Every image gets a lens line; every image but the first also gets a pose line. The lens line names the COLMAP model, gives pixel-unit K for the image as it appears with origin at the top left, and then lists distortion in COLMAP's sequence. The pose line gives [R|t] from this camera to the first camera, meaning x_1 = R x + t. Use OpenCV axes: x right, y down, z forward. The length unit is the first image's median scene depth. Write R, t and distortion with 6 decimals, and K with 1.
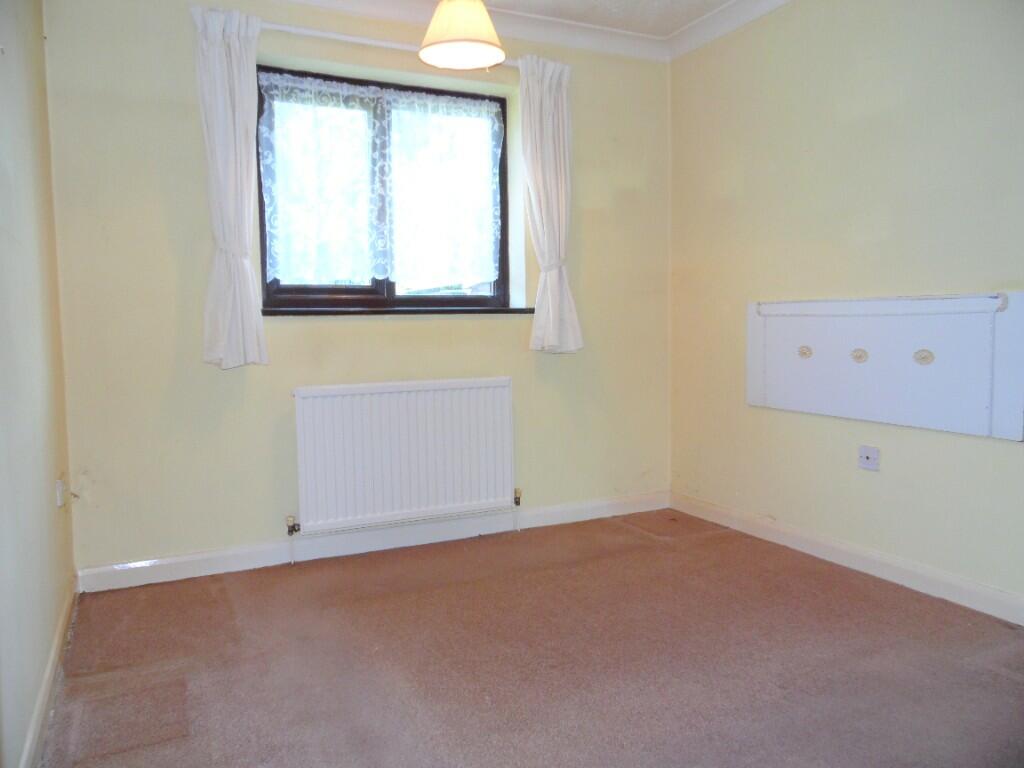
lens RADIAL K [[754.6, 0, 512.0], [0, 754.6, 384.0], [0, 0, 1]] dist [-0.094717, 0.002521]
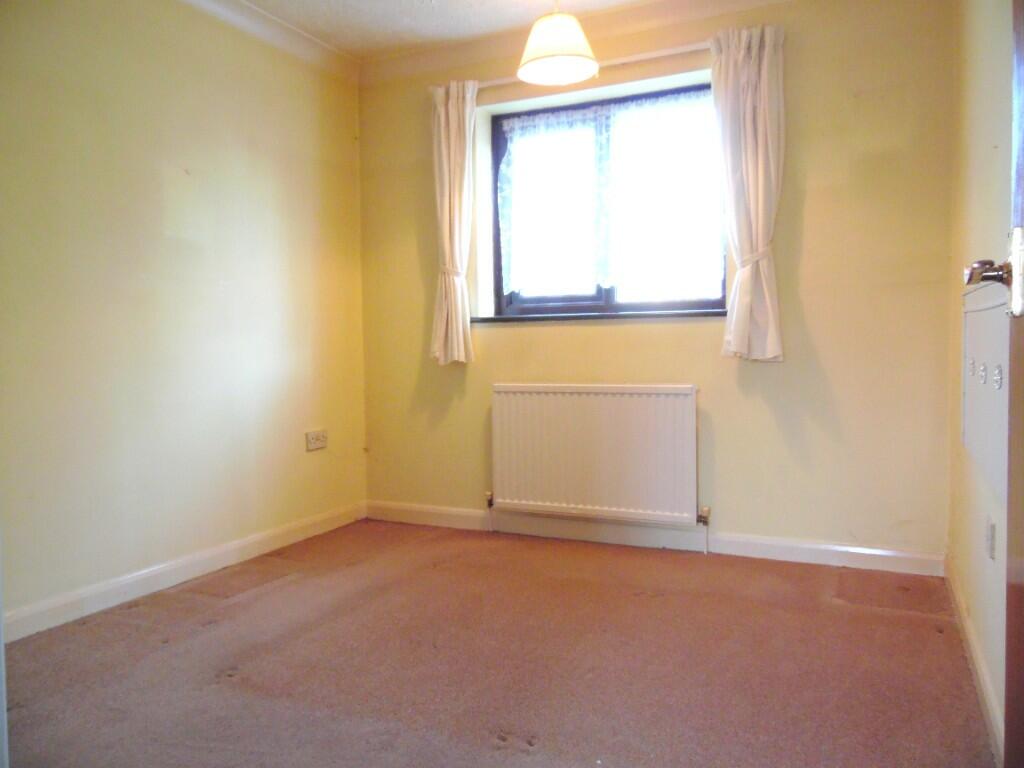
lens RADIAL K [[762.7, 0, 515.4], [0, 762.7, 381.2], [0, 0, 1]] dist [-0.028387, 0.043288]
pose [[0.628827, 0.040808, -0.776473, 0.592138], [-0.057624, 0.998322, 0.005801, -0.006731], [0.775407, 0.041096, 0.630123, 0.233572]]
